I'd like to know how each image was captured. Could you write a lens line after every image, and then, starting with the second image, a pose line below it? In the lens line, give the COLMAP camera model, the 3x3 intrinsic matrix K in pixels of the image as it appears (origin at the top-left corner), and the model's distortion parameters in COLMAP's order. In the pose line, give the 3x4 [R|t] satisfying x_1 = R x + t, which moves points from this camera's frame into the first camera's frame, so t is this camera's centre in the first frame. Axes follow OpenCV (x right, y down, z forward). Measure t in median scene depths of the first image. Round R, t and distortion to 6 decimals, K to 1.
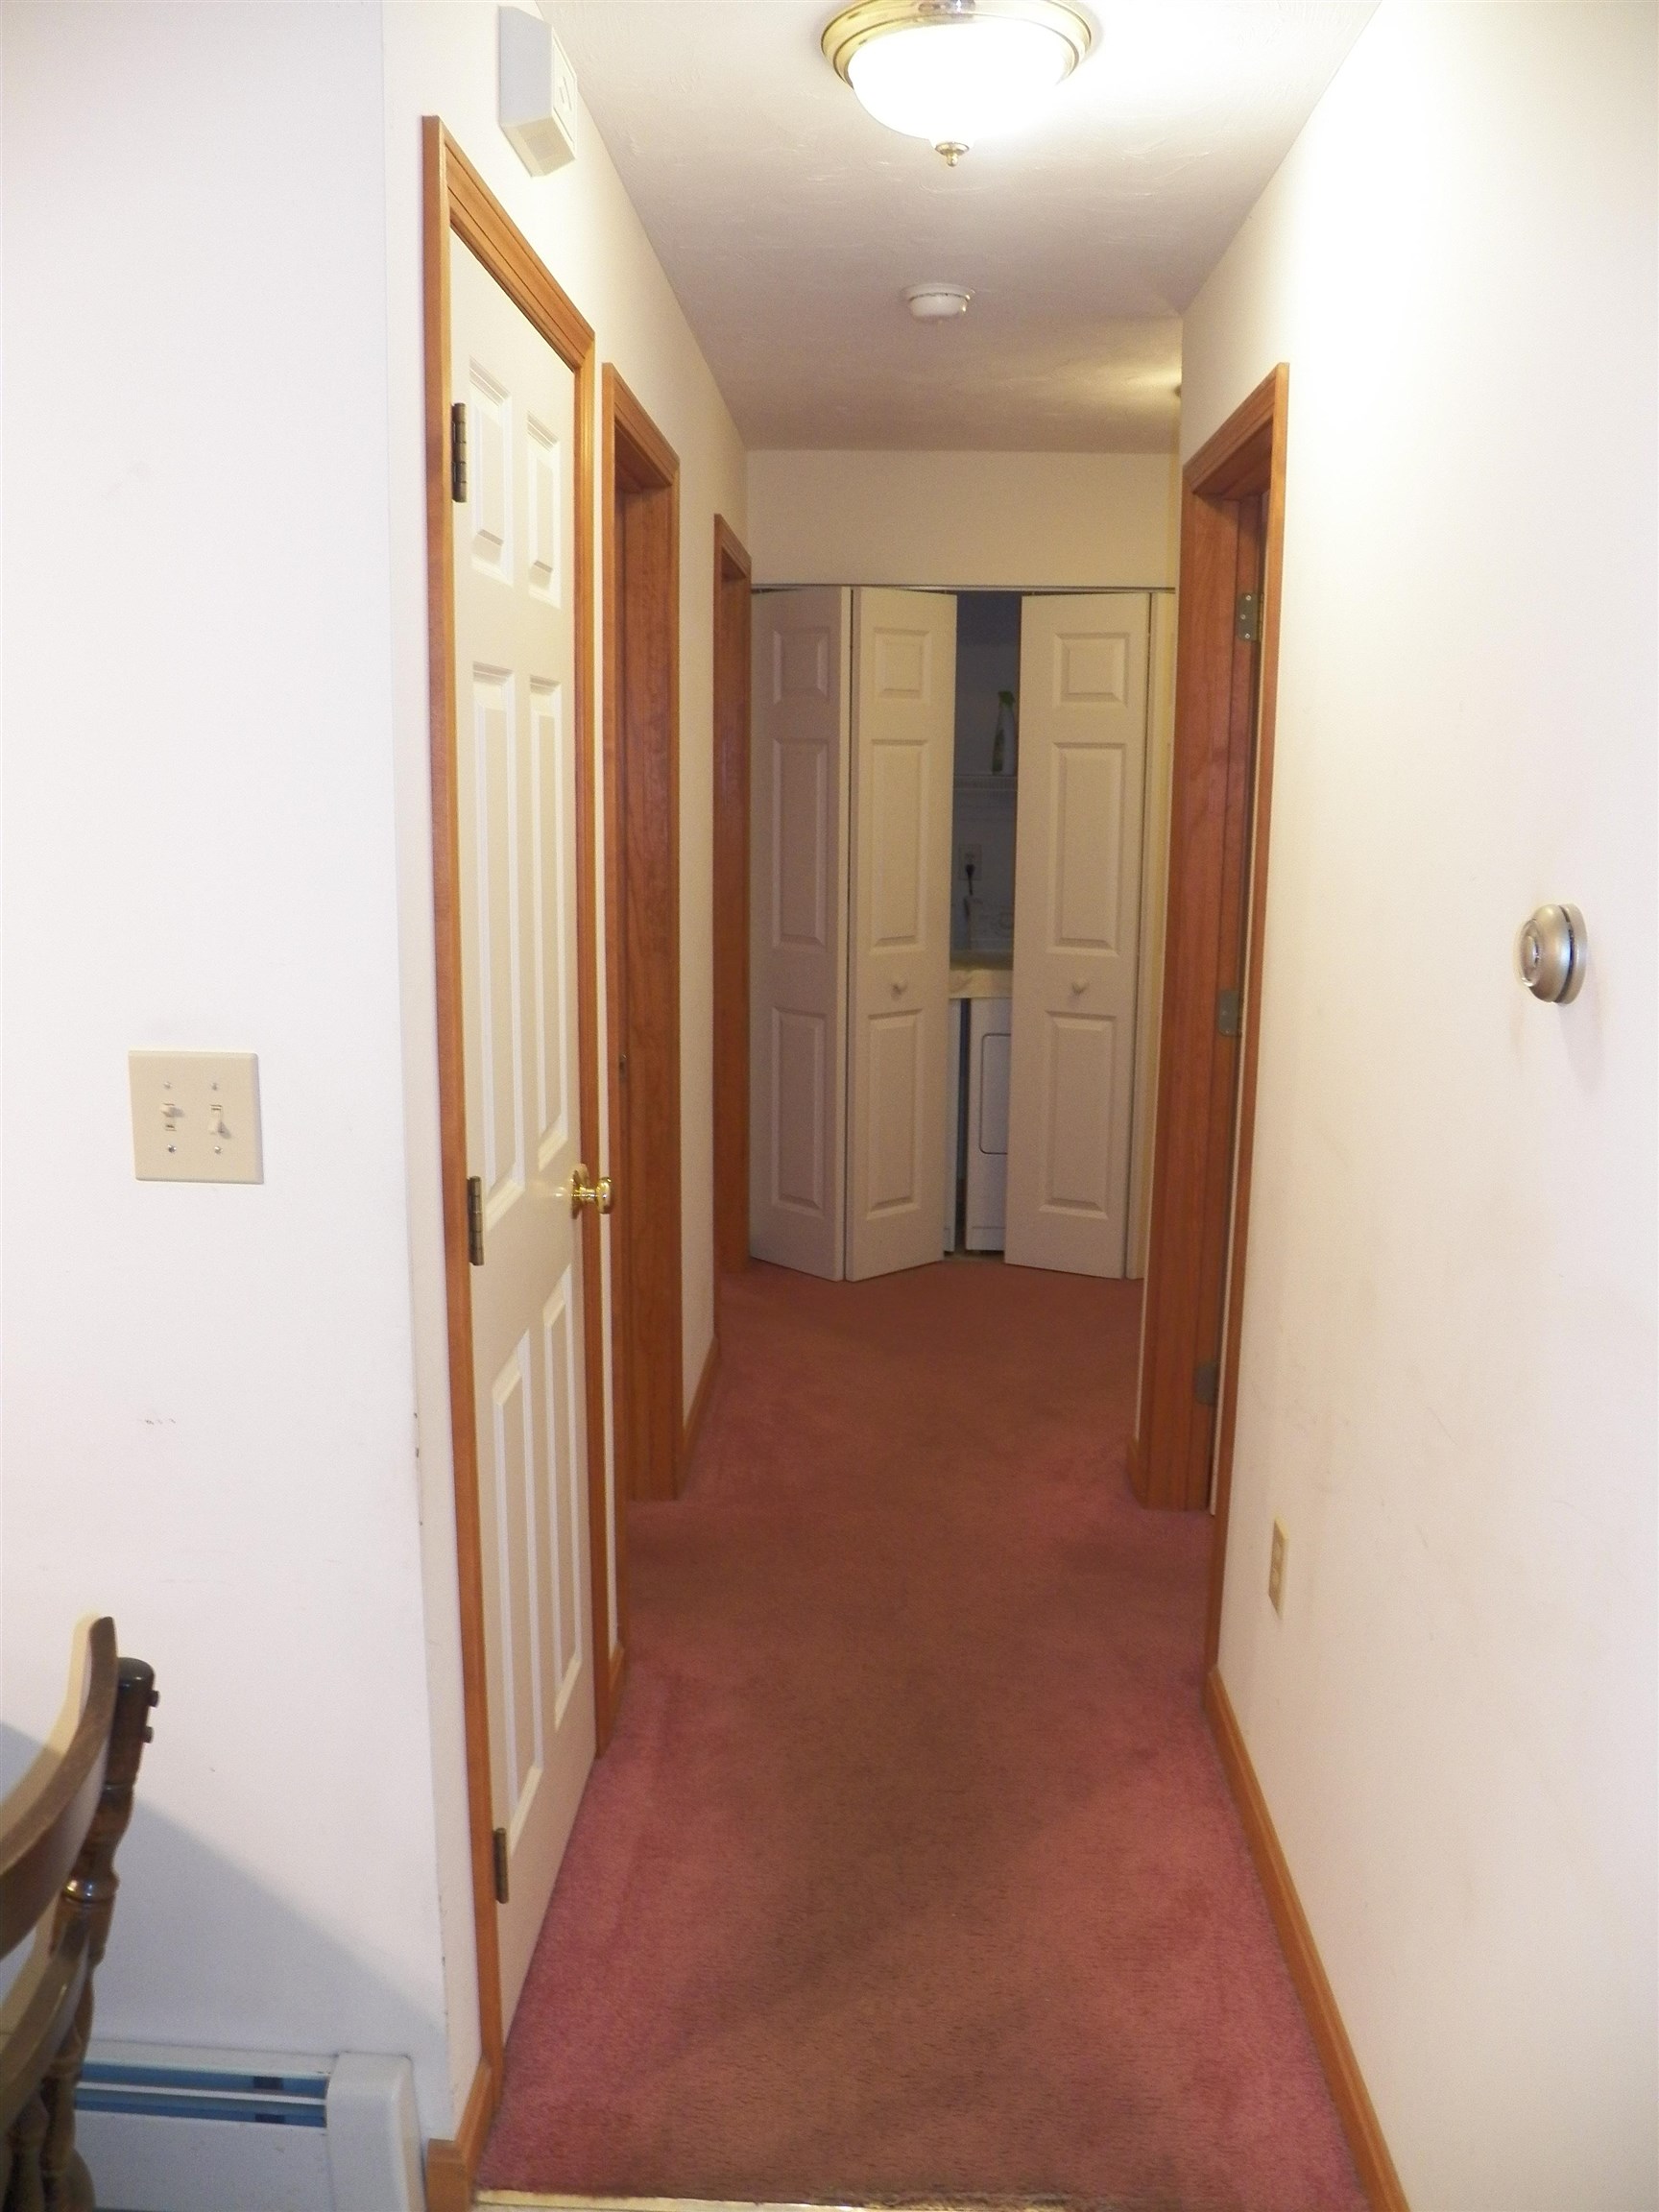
lens RADIAL K [[1793.7, 0, 839.4], [0, 1793.7, 1106.2], [0, 0, 1]] dist [-0.130030, 0.080146]
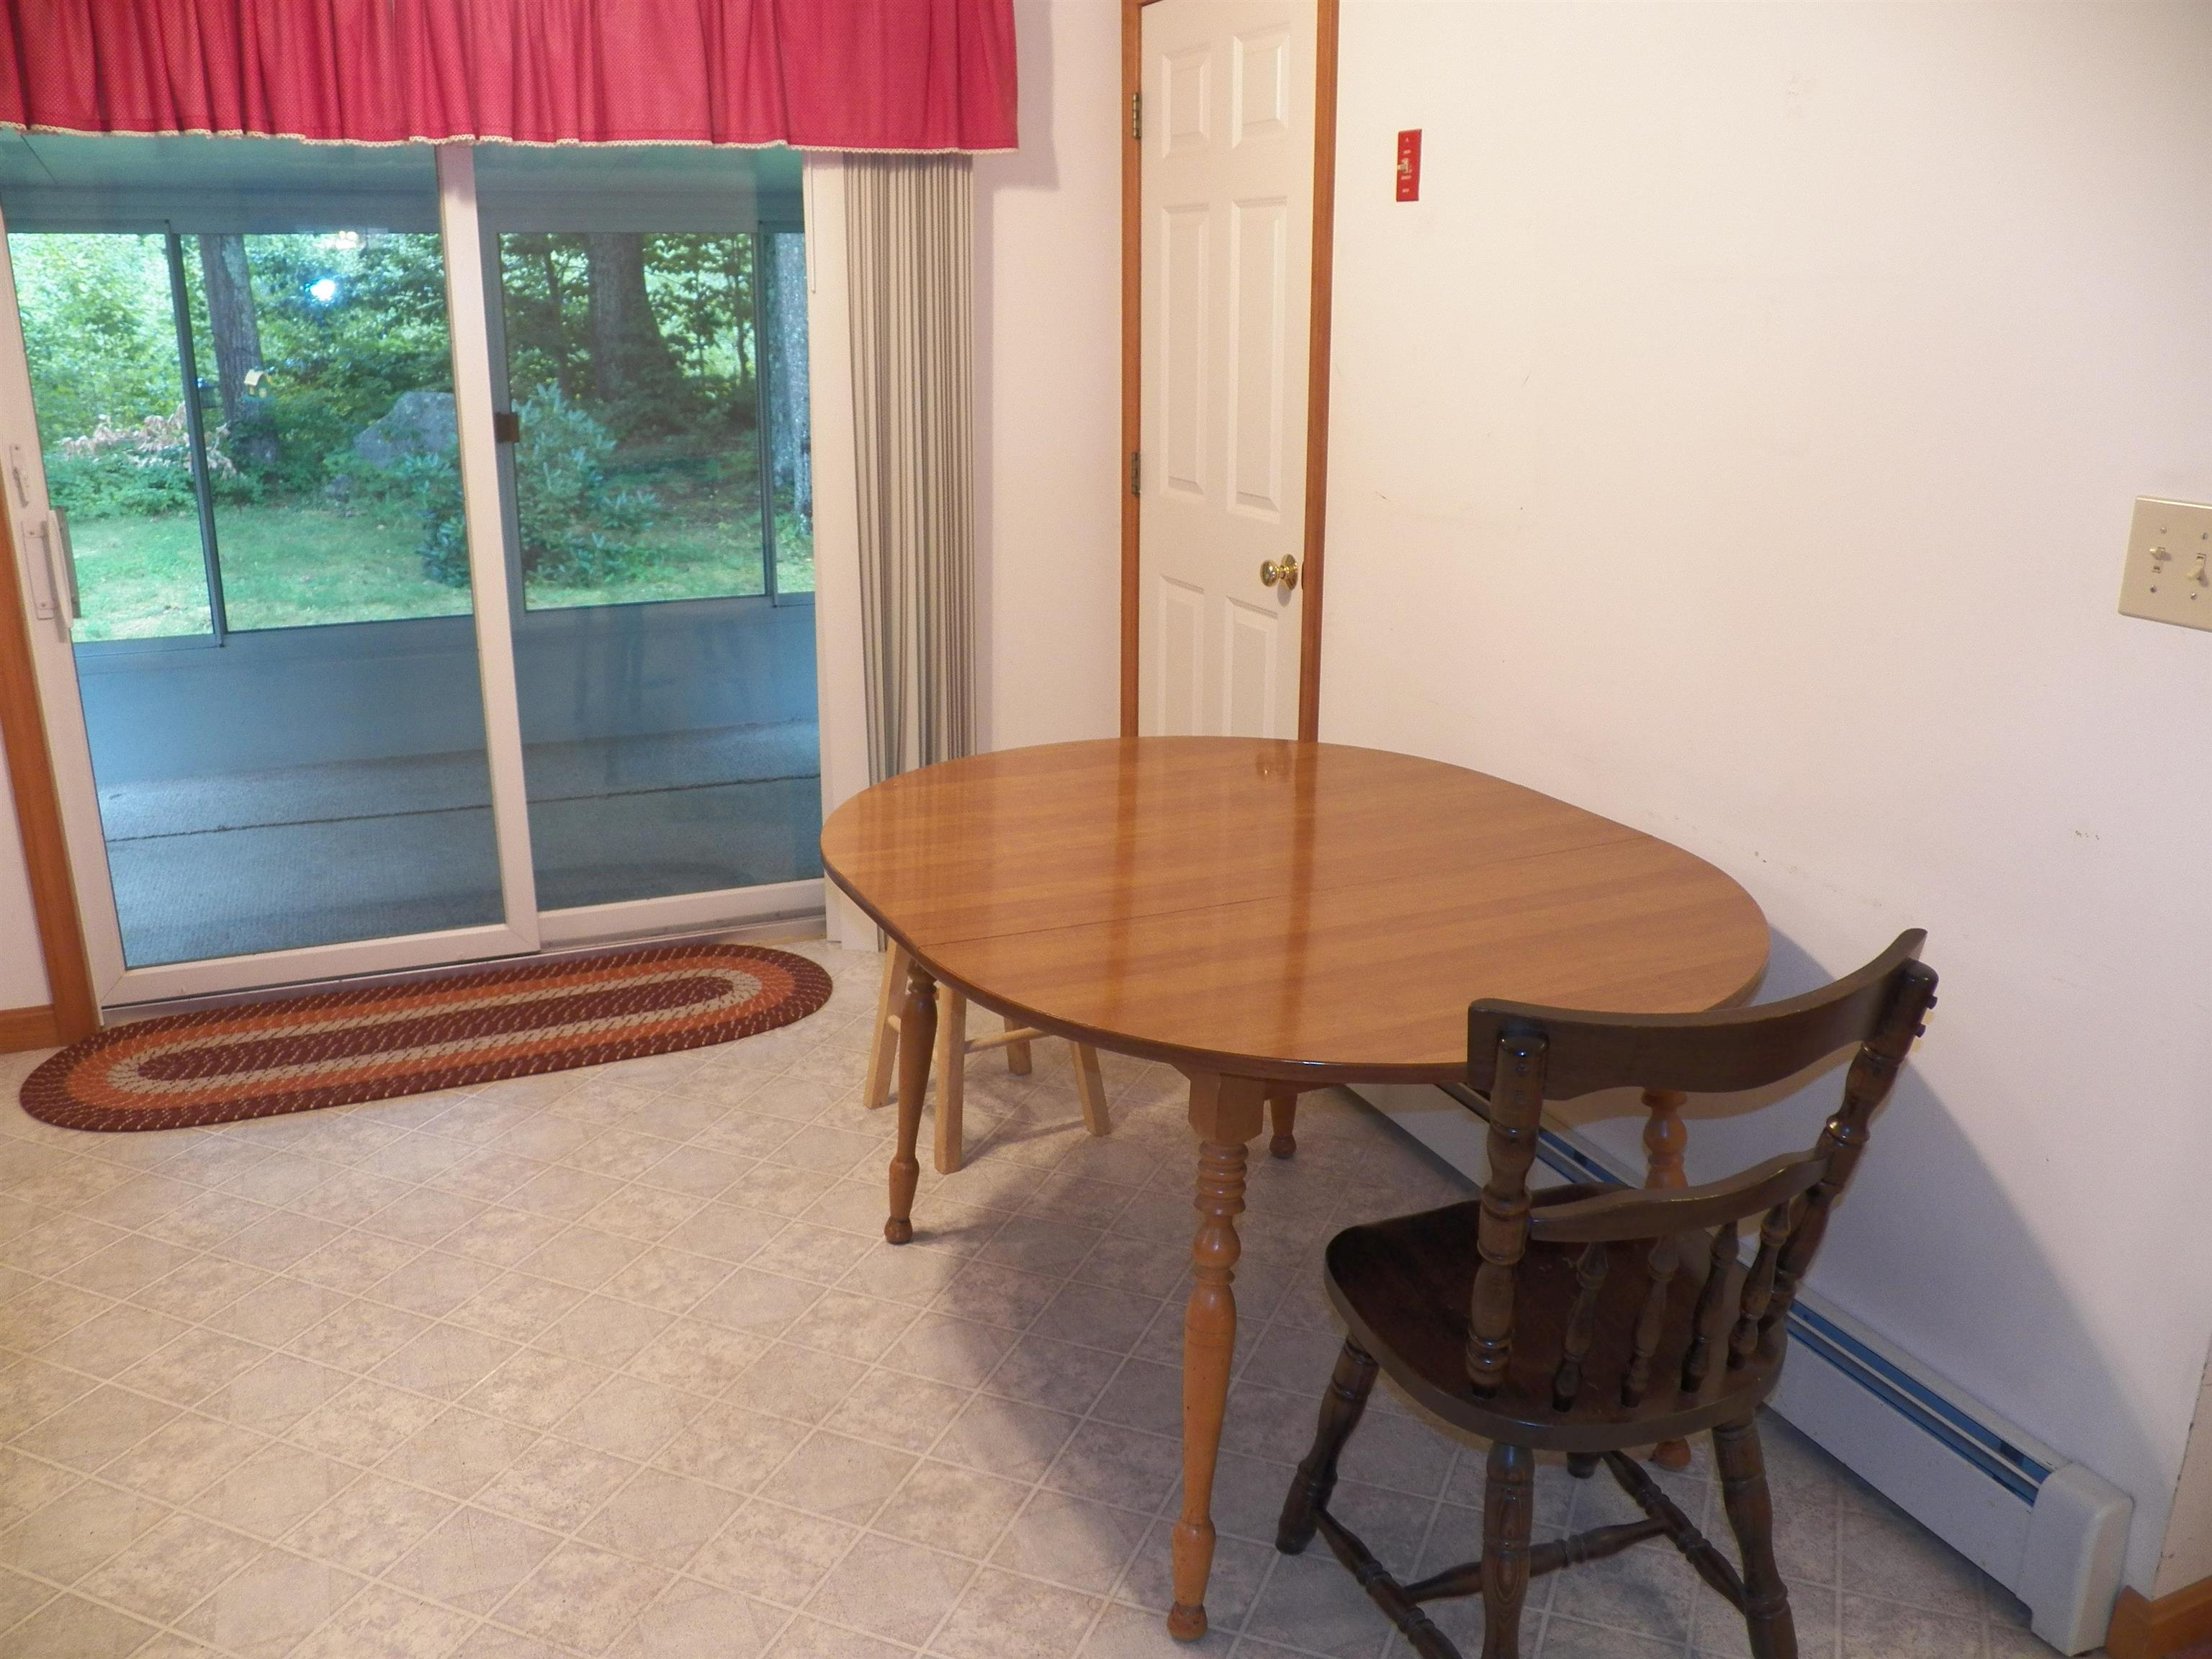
lens RADIAL K [[1793.7, 0, 1106.8], [0, 1793.7, 835.9], [0, 0, 1]] dist [-0.130030, 0.080146]
pose [[0.431591, 0.253742, -0.865647, 0.277420], [-0.170862, 0.965247, 0.197749, 0.065011], [0.885740, 0.062559, 0.459947, -0.049318]]
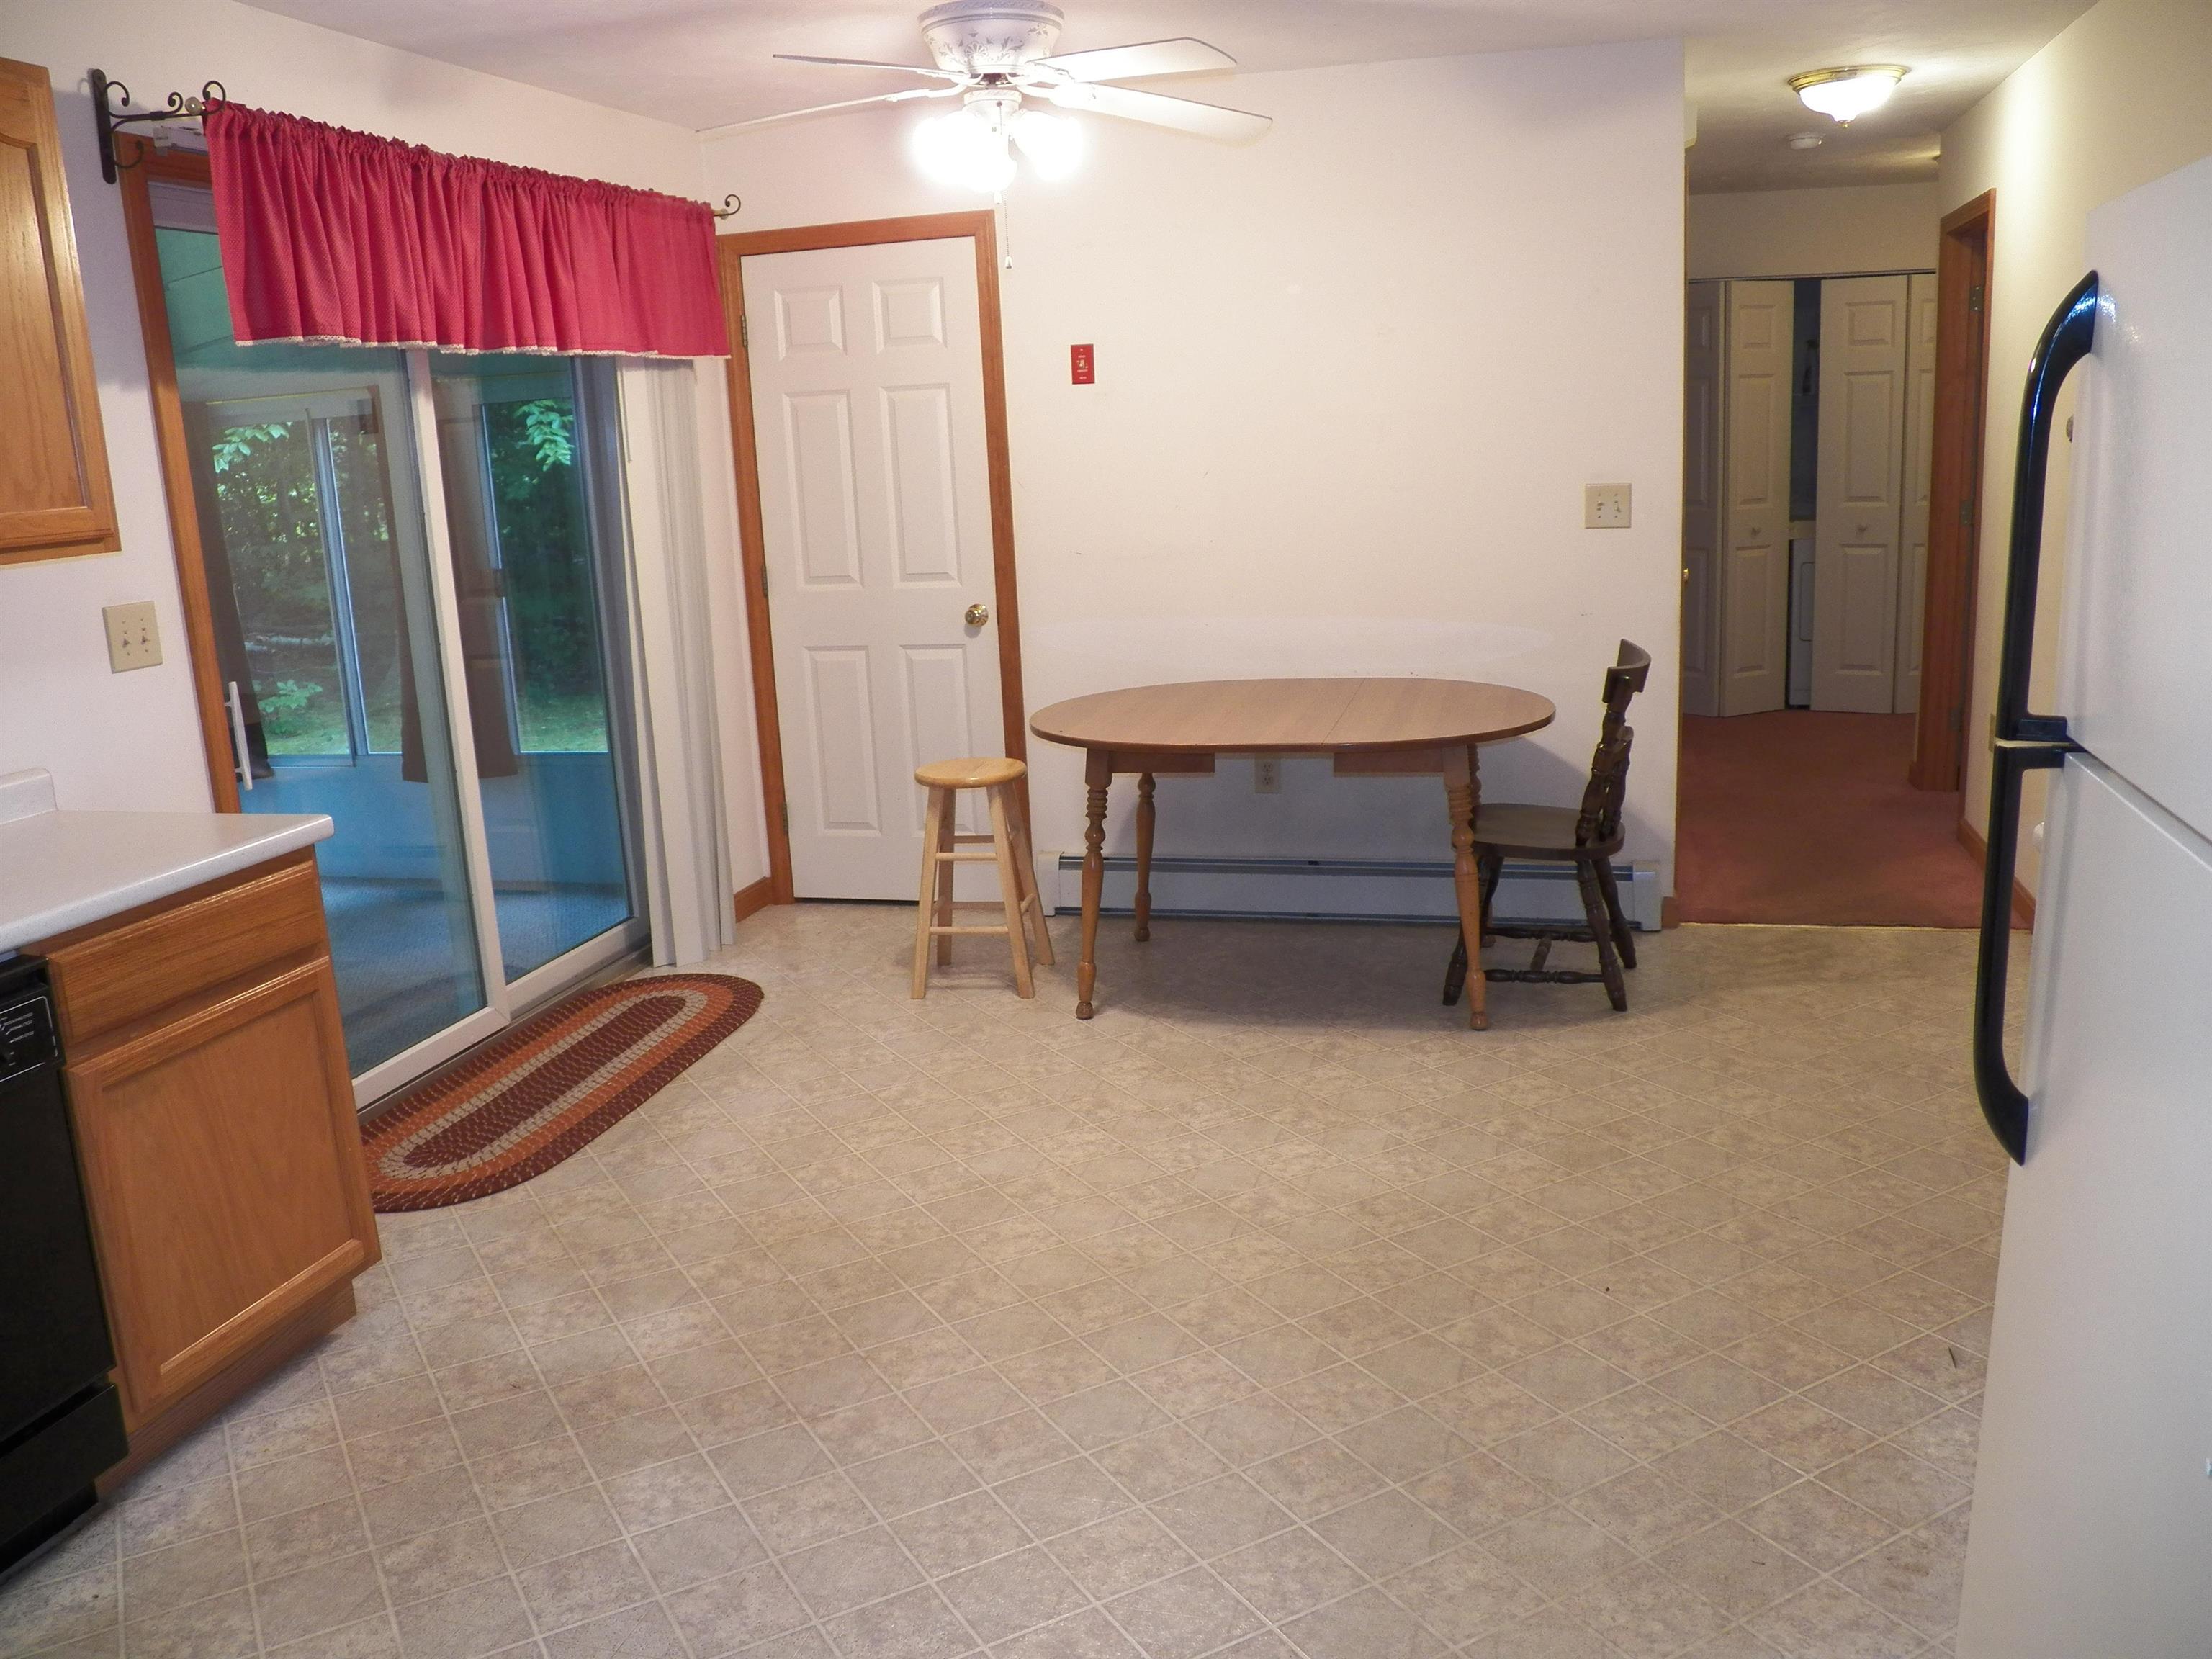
lens RADIAL K [[1793.7, 0, 1082.1], [0, 1793.7, 832.6], [0, 0, 1]] dist [-0.130030, 0.080146]
pose [[0.970319, -0.002640, -0.241814, -0.469545], [0.011792, 0.999267, 0.036407, 0.400228], [0.241541, -0.038178, 0.969639, -1.945355]]
